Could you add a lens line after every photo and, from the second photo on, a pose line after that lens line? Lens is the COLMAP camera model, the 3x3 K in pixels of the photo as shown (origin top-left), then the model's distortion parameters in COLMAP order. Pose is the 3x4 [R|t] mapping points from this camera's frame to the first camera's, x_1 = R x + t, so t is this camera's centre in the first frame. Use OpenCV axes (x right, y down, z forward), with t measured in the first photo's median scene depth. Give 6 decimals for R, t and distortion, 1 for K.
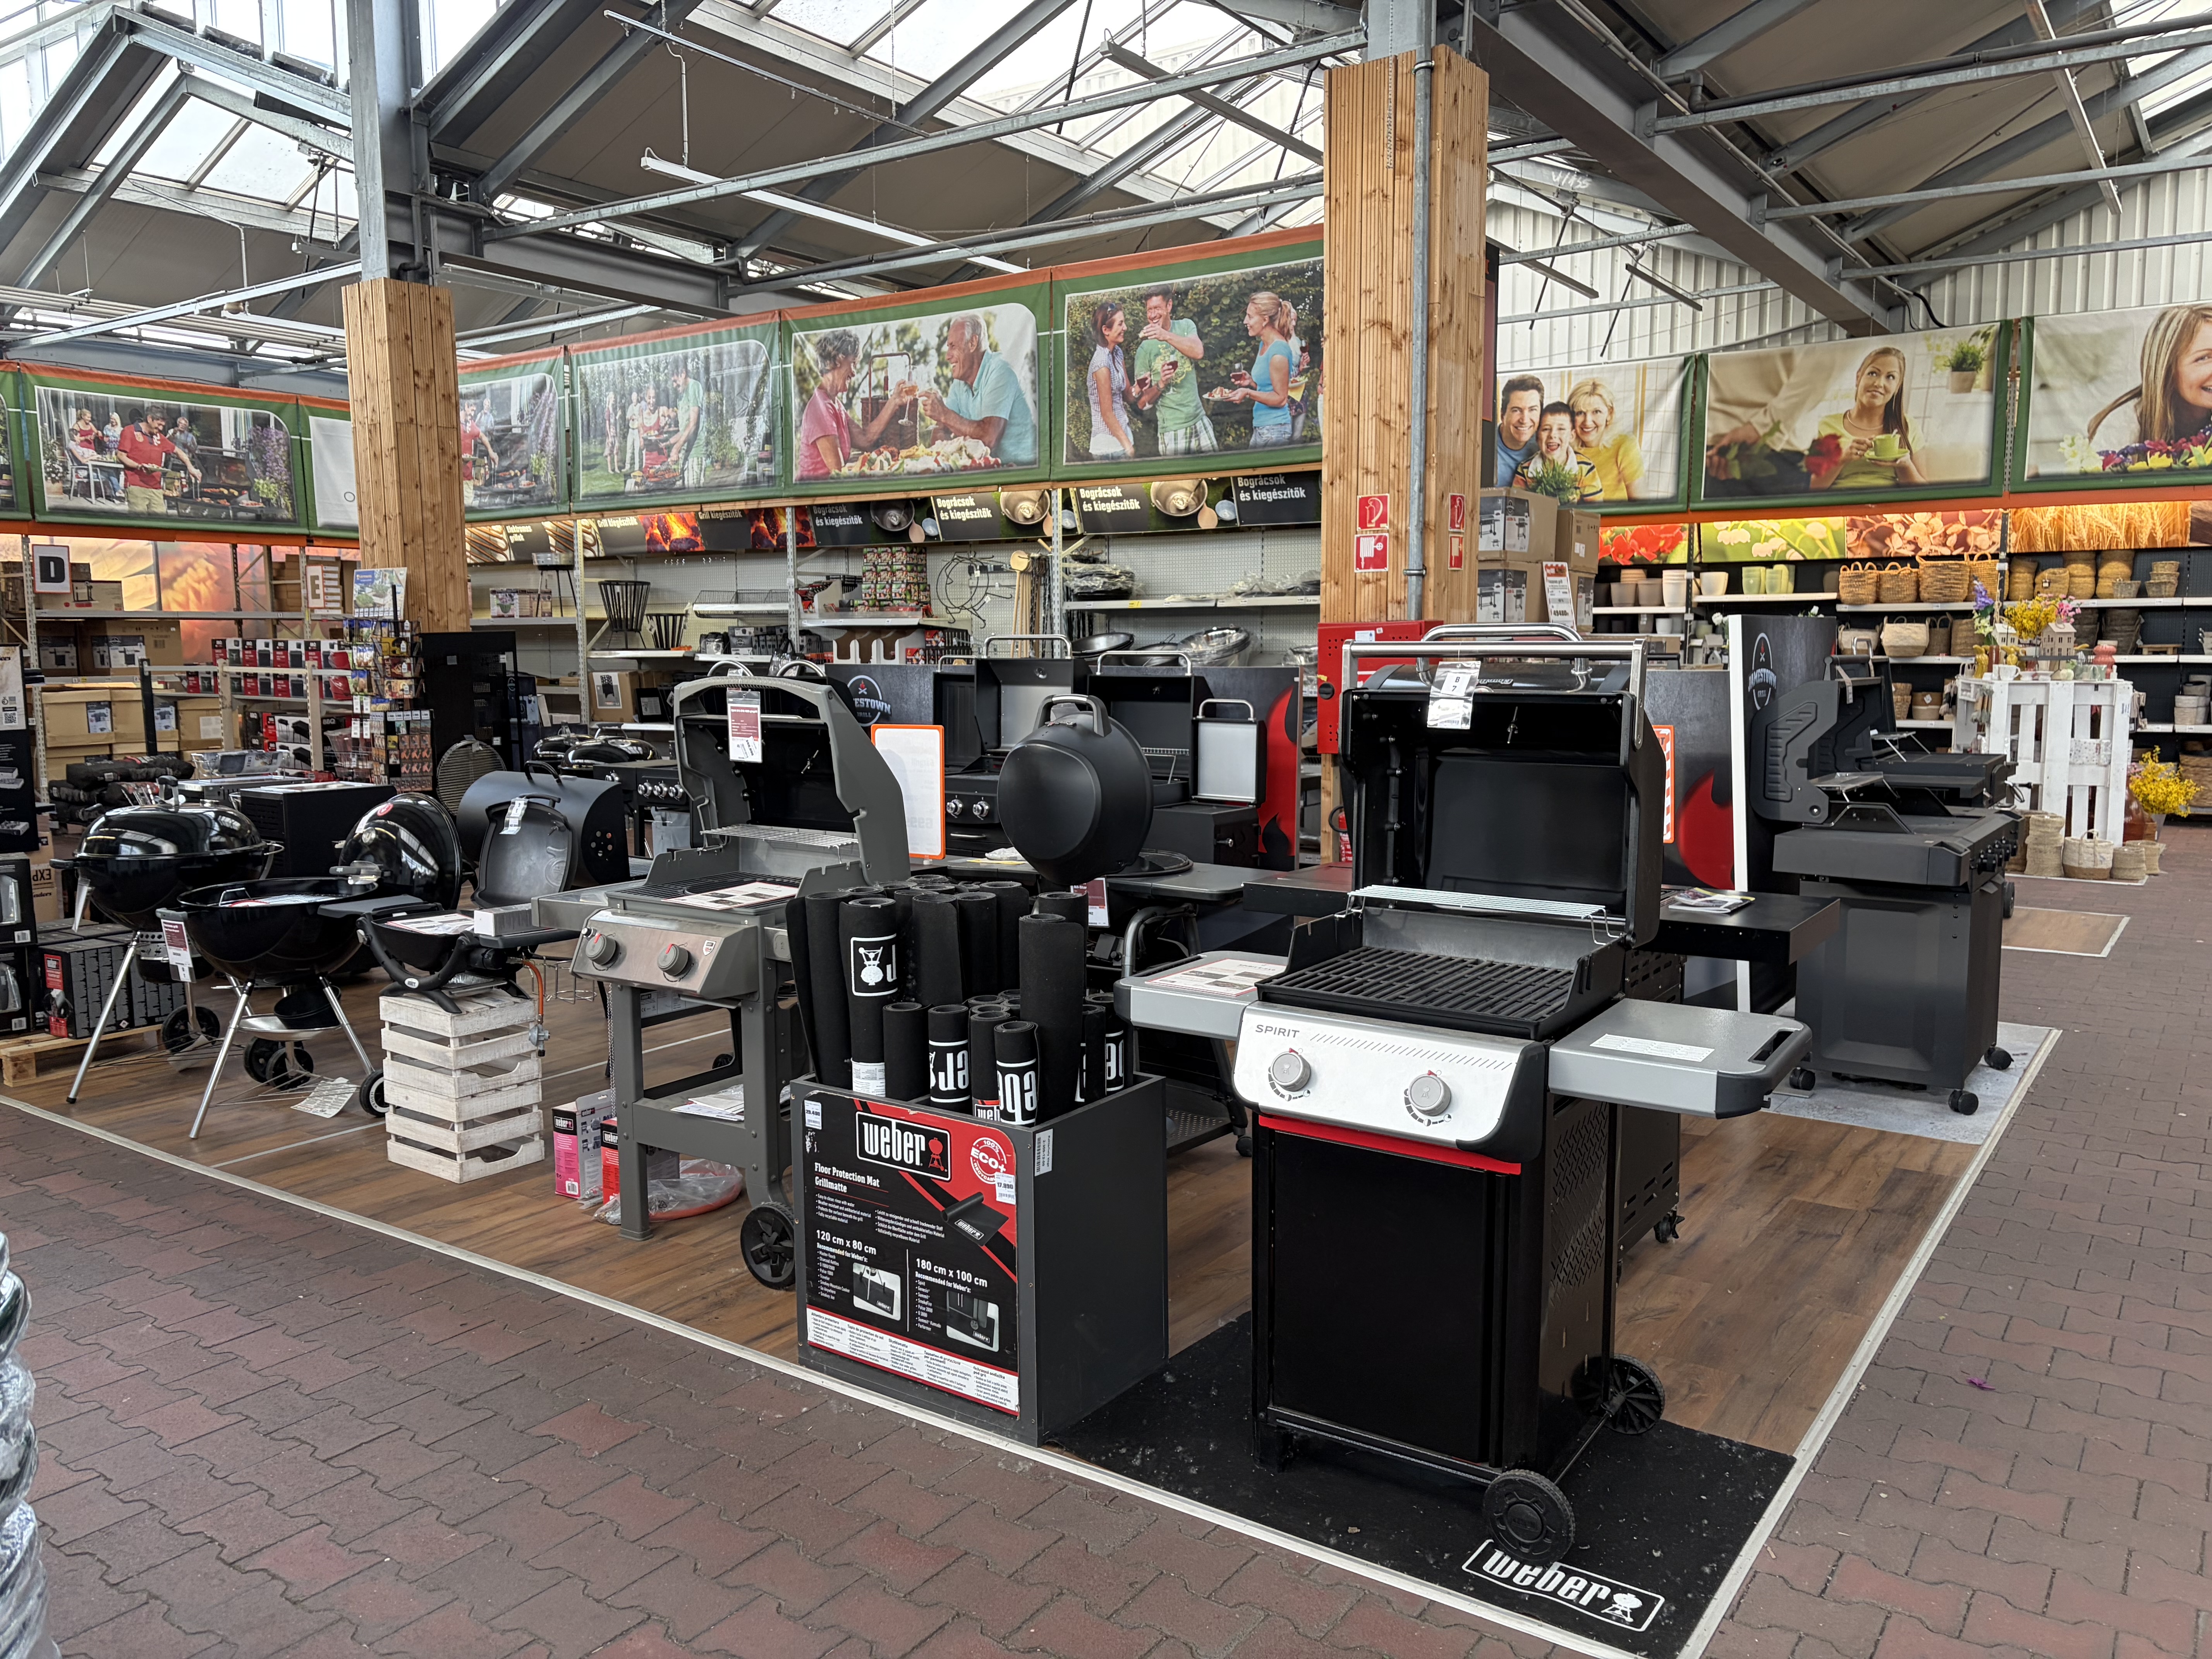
lens RADIAL K [[1666.7, 0, 1114.6], [0, 1666.7, 839.3], [0, 0, 1]] dist [0.053218, -0.056630]
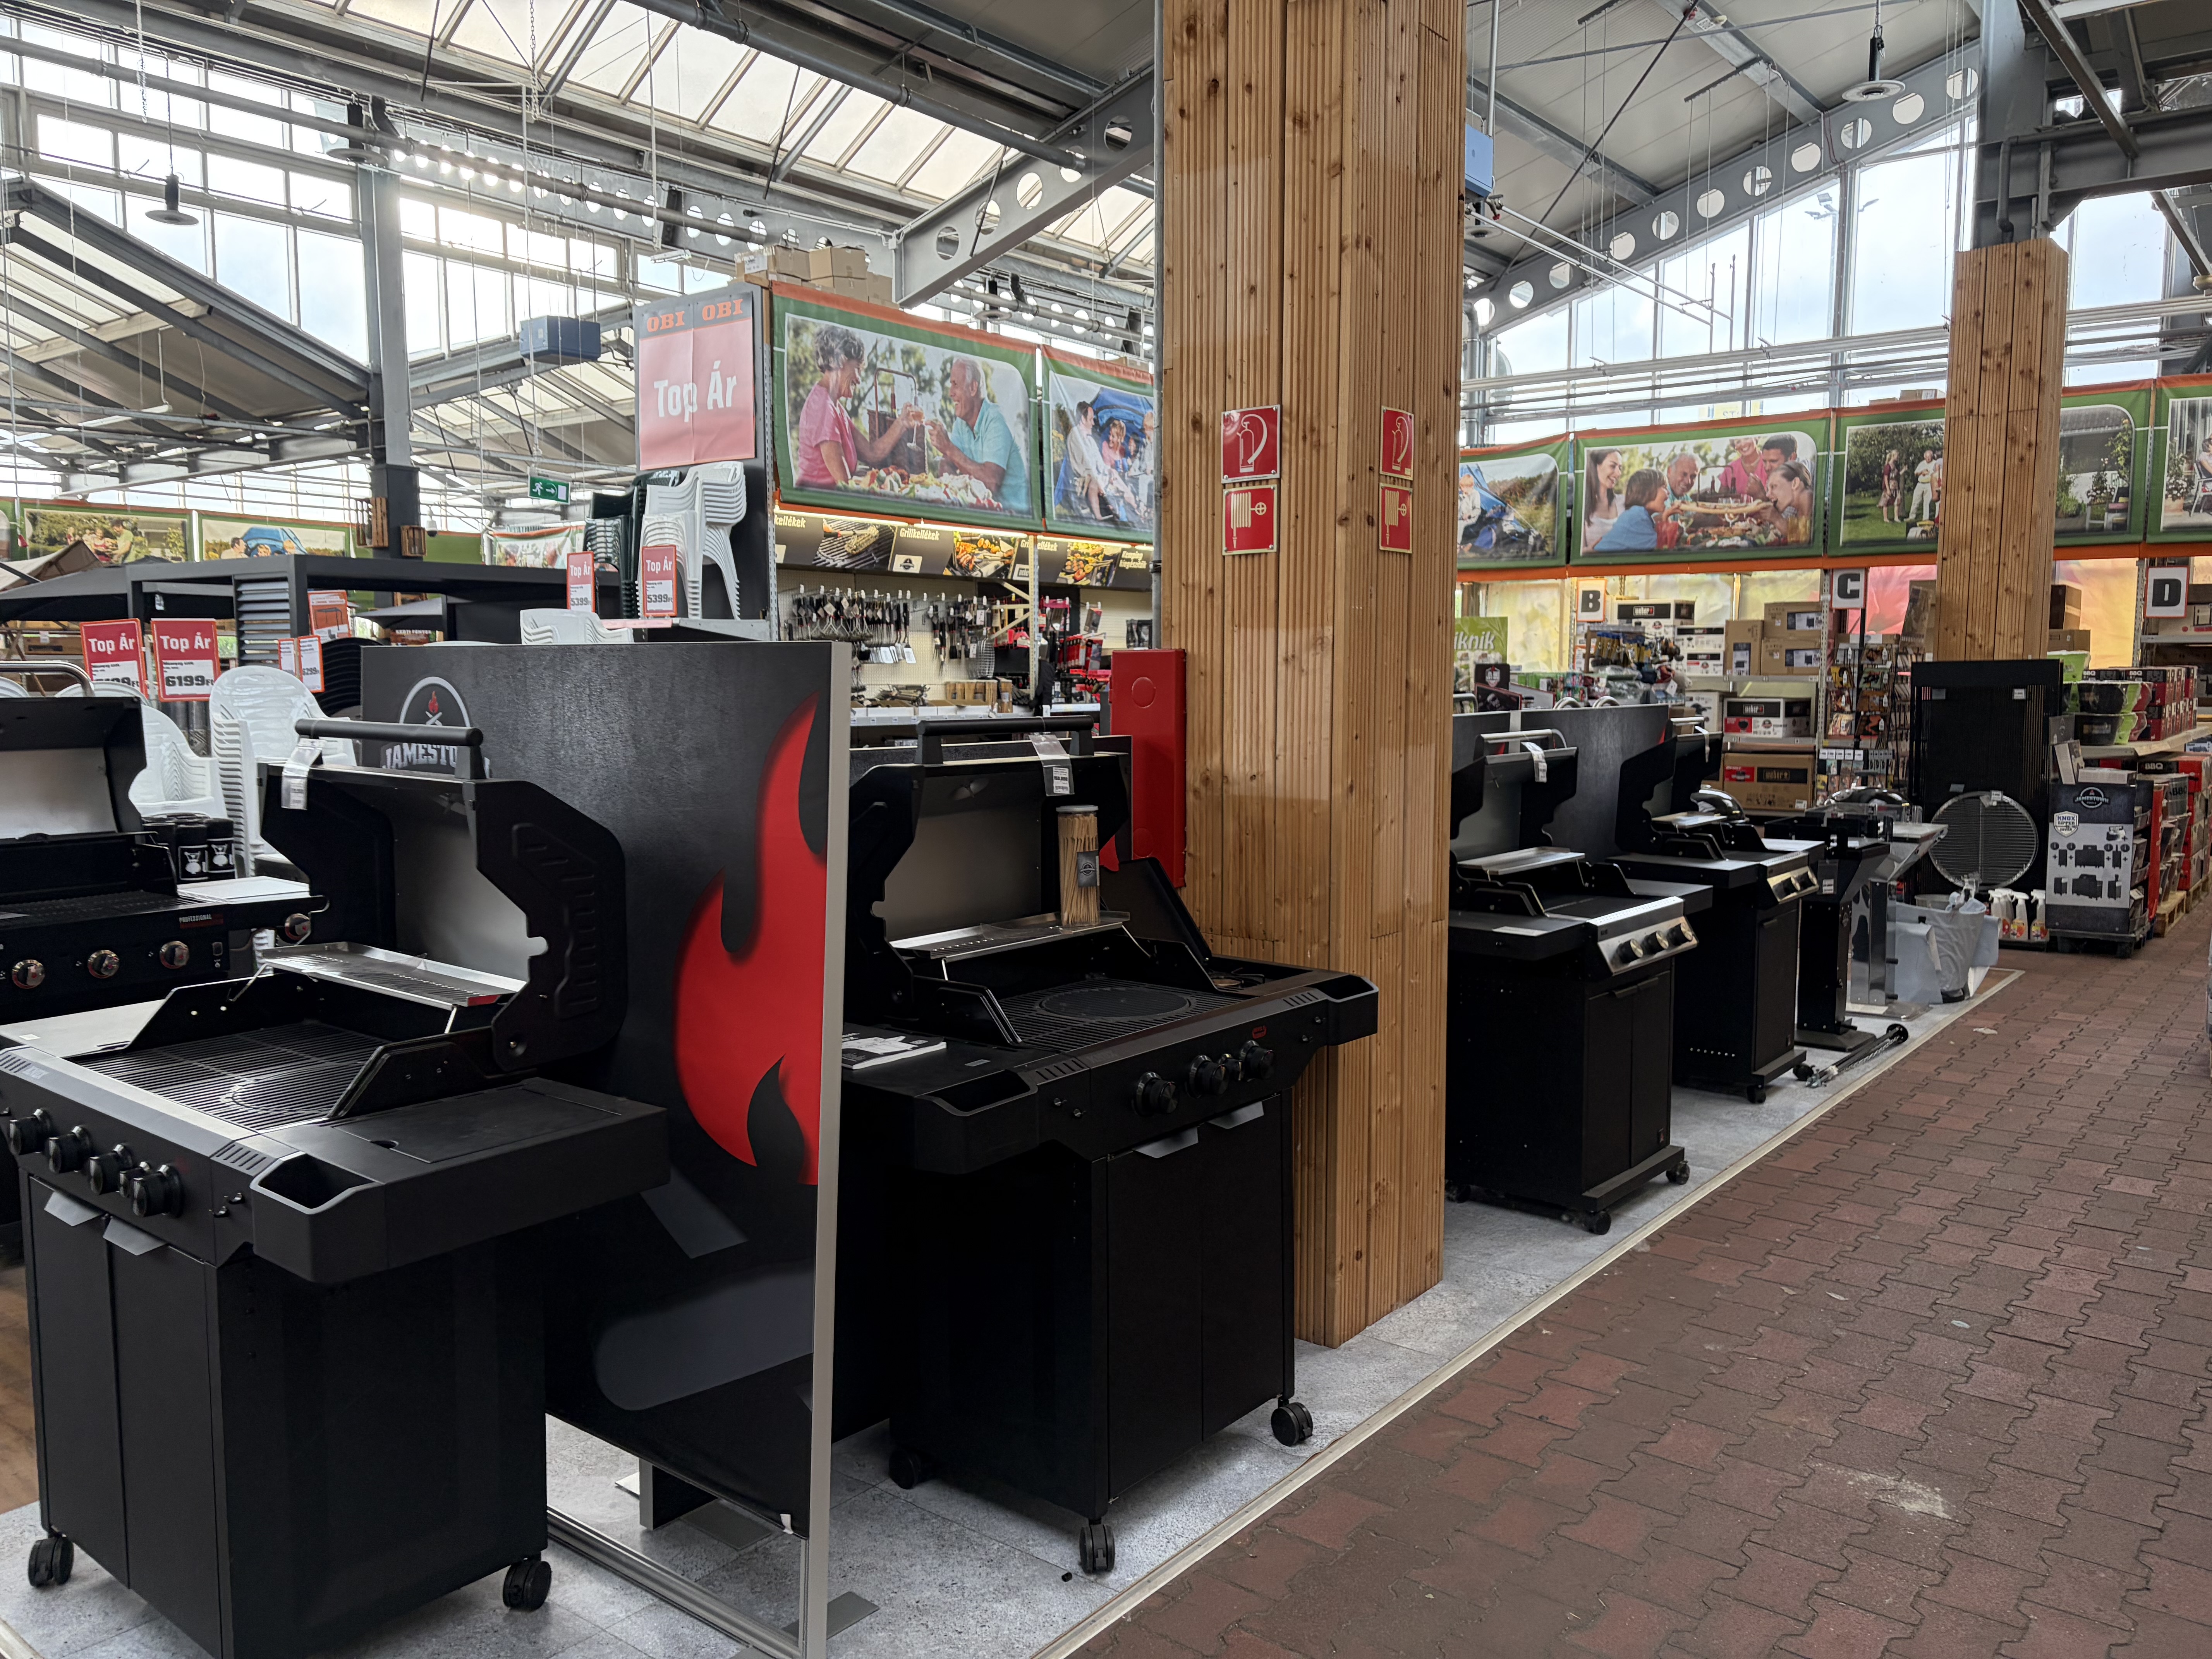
lens RADIAL K [[1666.7, 0, 1108.6], [0, 1666.7, 817.1], [0, 0, 1]] dist [0.053218, -0.056630]
pose [[-0.070380, 0.091032, -0.993358, 0.359265], [-0.118287, 0.988040, 0.098925, -0.060293], [0.990482, 0.124464, -0.058771, 0.491114]]
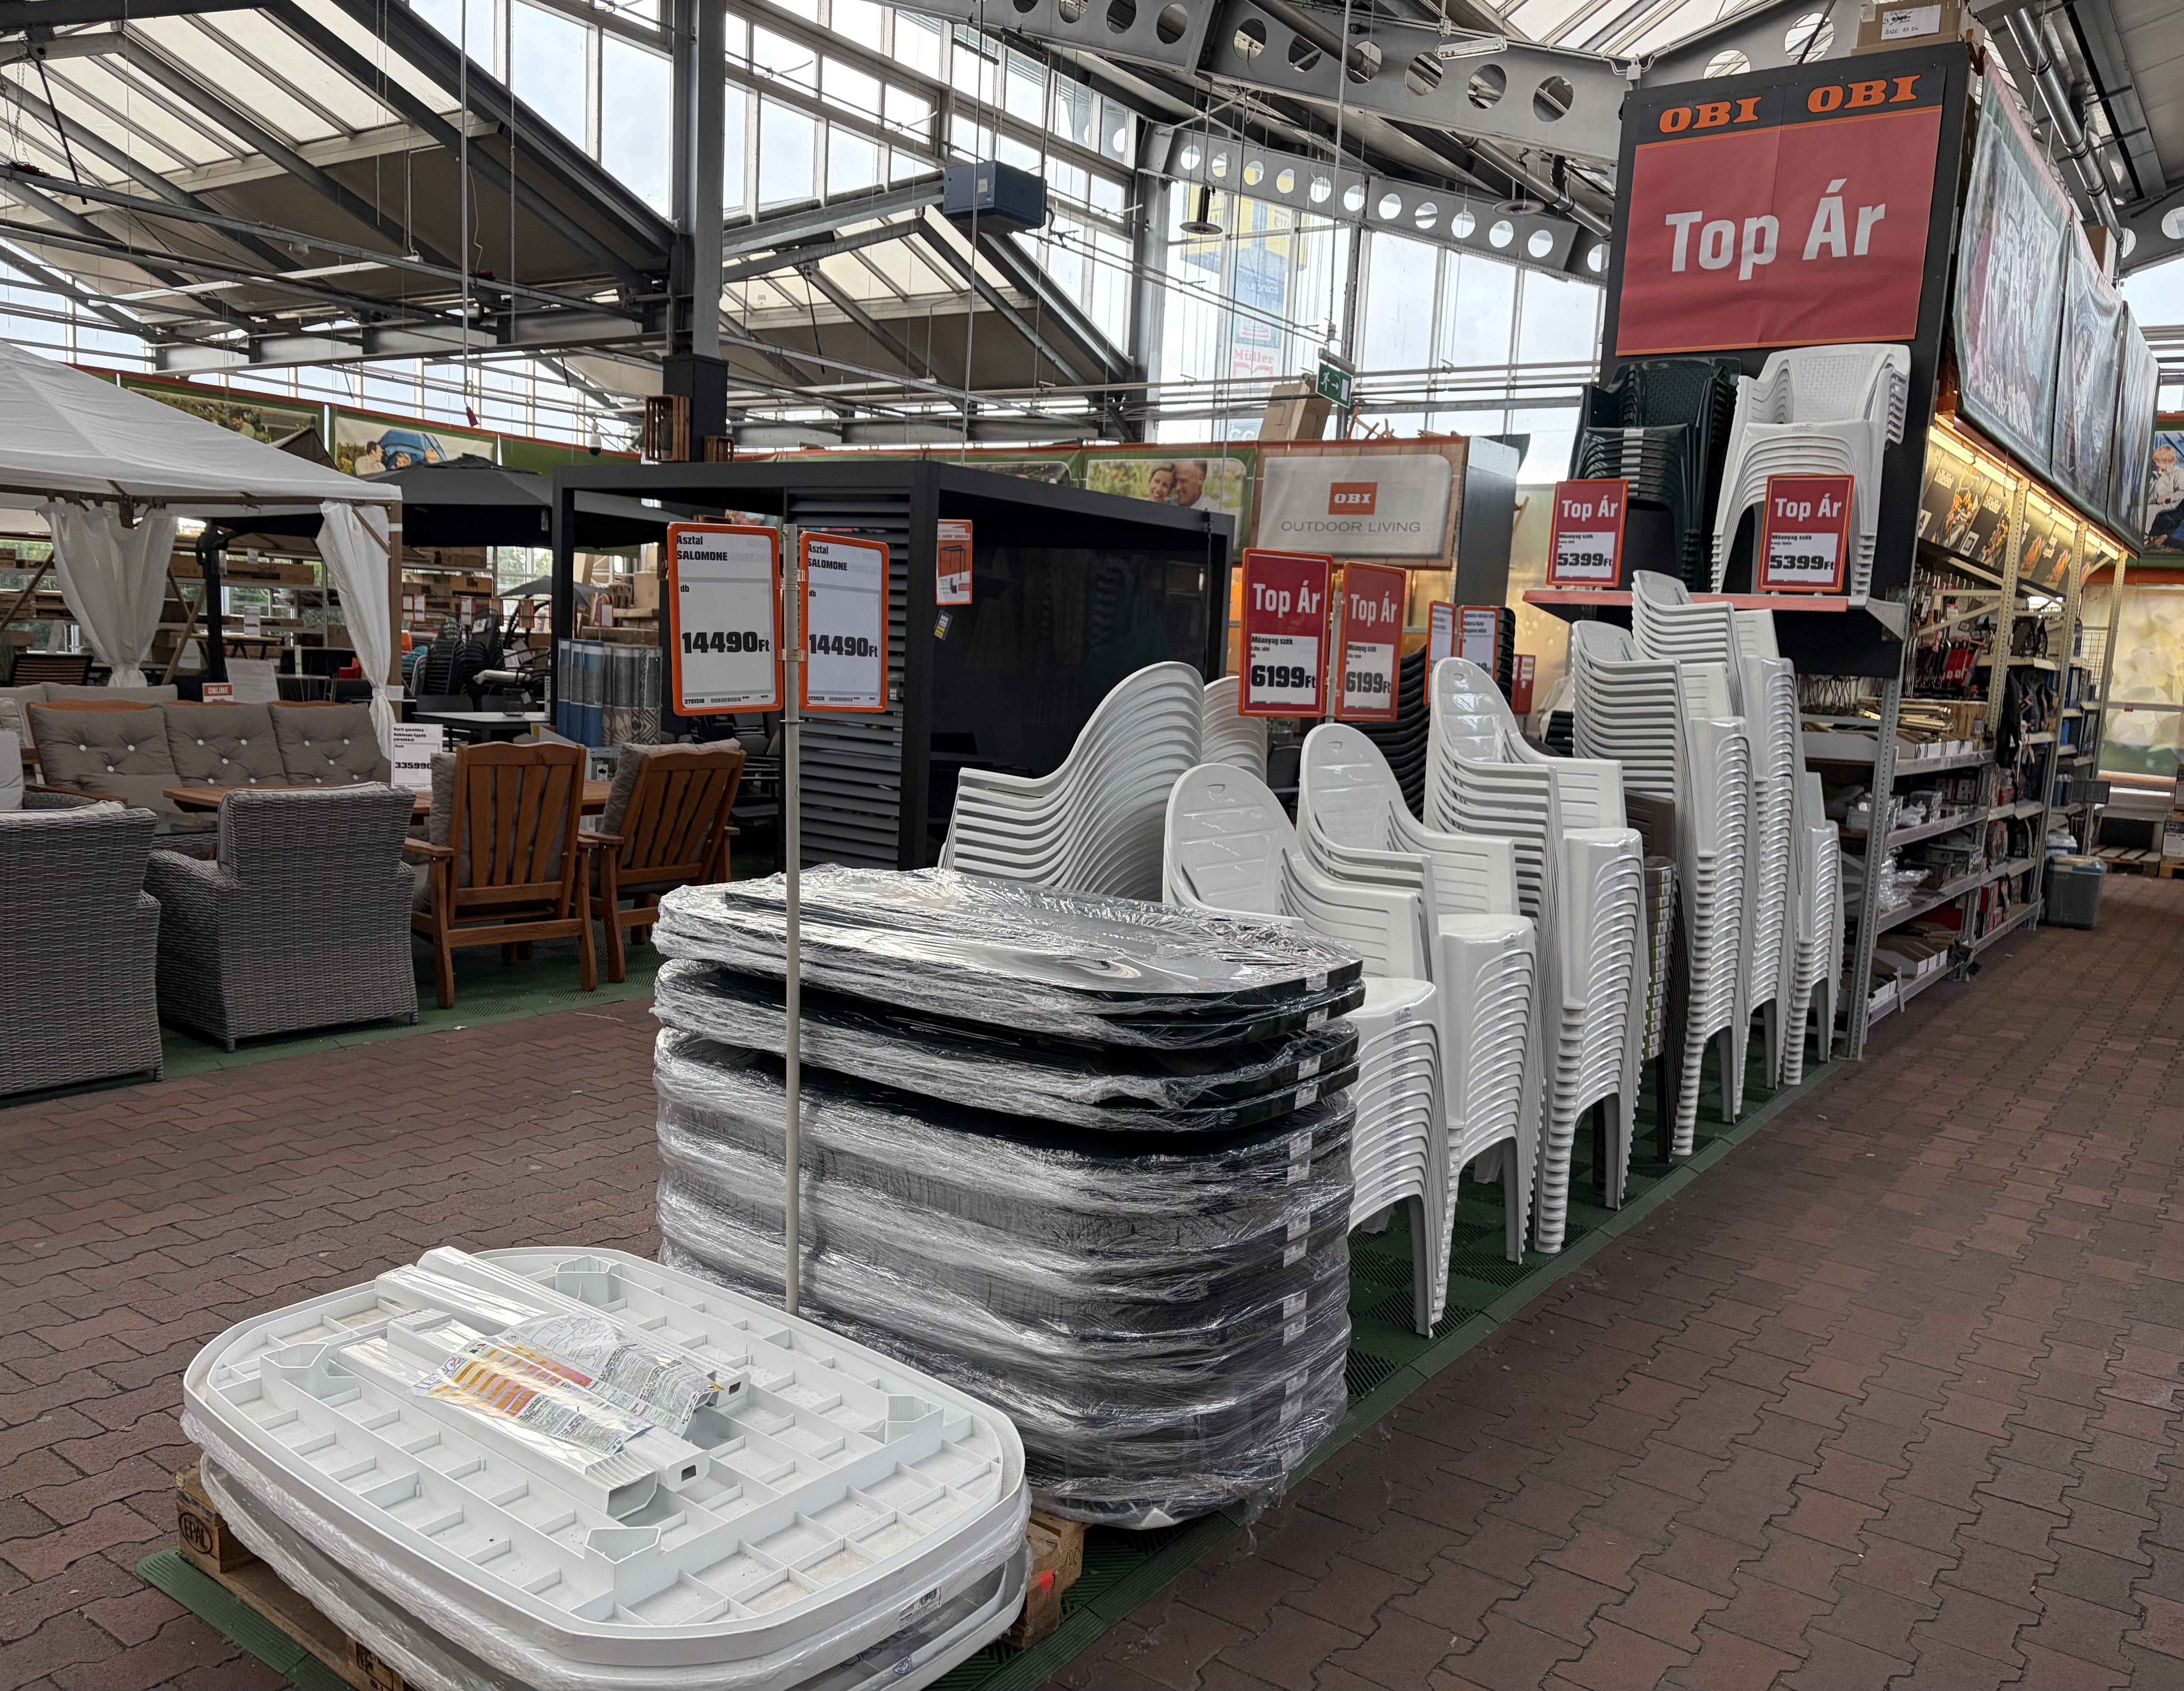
lens RADIAL K [[1697.6, 0, 1099.8], [0, 1697.6, 849.0], [0, 0, 1]] dist [0.019543, 0.000900]
pose [[-0.004960, 0.123047, -0.992388, 0.289391], [-0.169676, 0.977907, 0.122100, -0.046440], [0.985487, 0.168990, 0.016027, 0.377395]]
